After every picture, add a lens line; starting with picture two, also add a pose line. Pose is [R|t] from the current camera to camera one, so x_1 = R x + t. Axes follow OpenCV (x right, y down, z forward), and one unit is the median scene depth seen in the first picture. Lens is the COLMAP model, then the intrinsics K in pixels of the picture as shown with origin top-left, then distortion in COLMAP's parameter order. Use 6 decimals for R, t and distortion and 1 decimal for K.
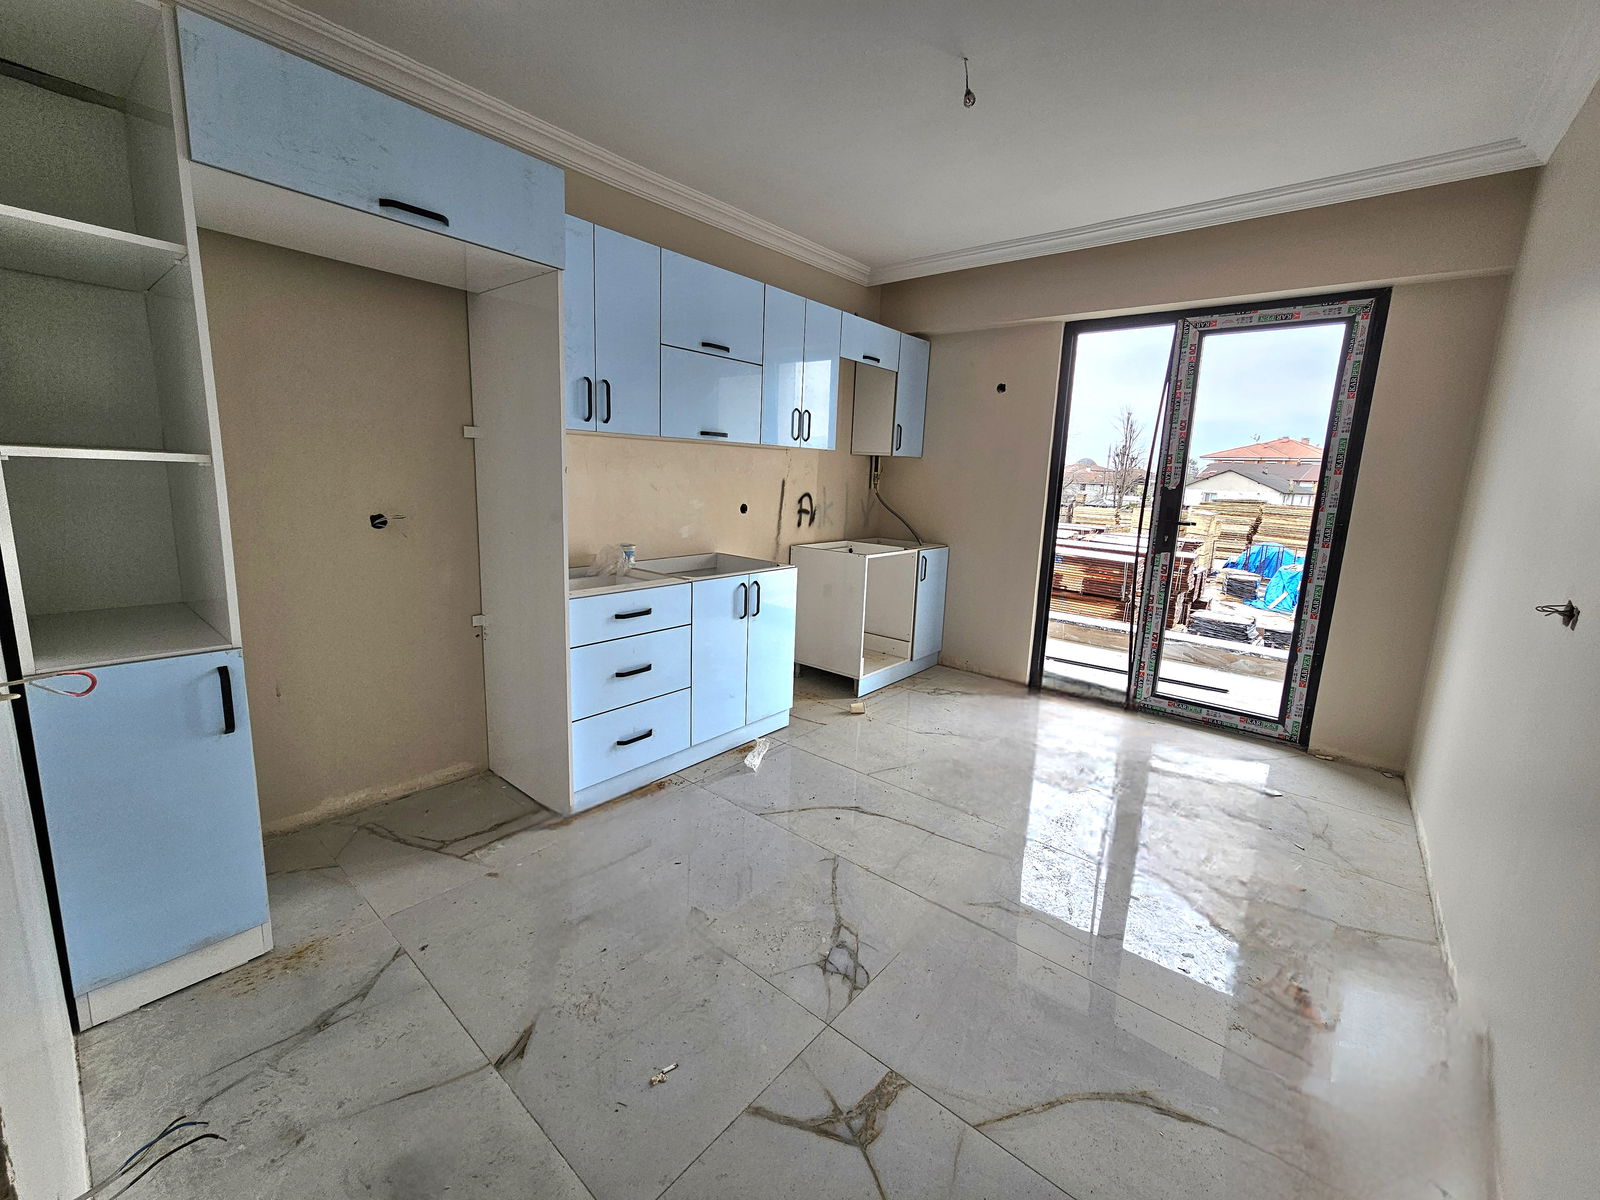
lens RADIAL K [[652.7, 0, 800.9], [0, 652.7, 583.2], [0, 0, 1]] dist [0.001336, 0.000616]
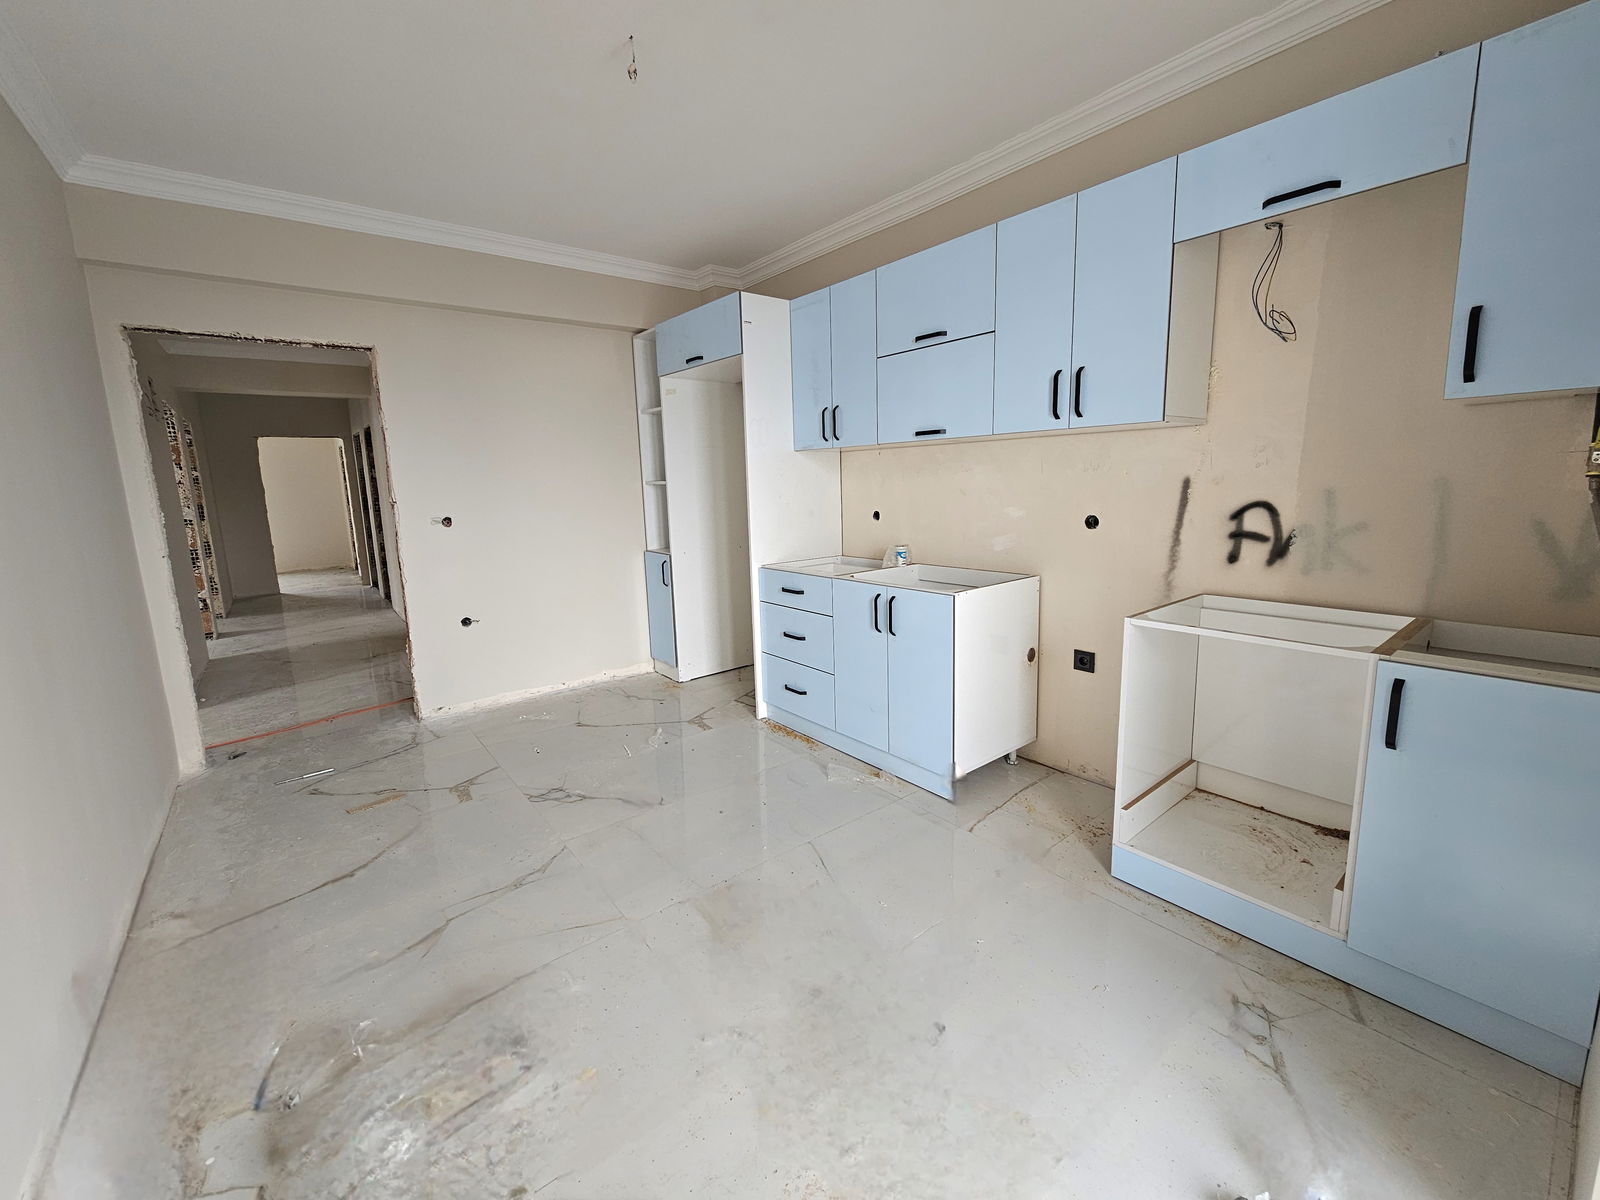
lens RADIAL K [[652.7, 0, 800.9], [0, 652.7, 583.2], [0, 0, 1]] dist [0.001336, 0.000616]
pose [[-0.200008, 0.123759, -0.971947, 0.620713], [-0.146146, 0.977125, 0.154492, -0.105881], [0.968833, 0.172946, -0.177346, 0.782790]]
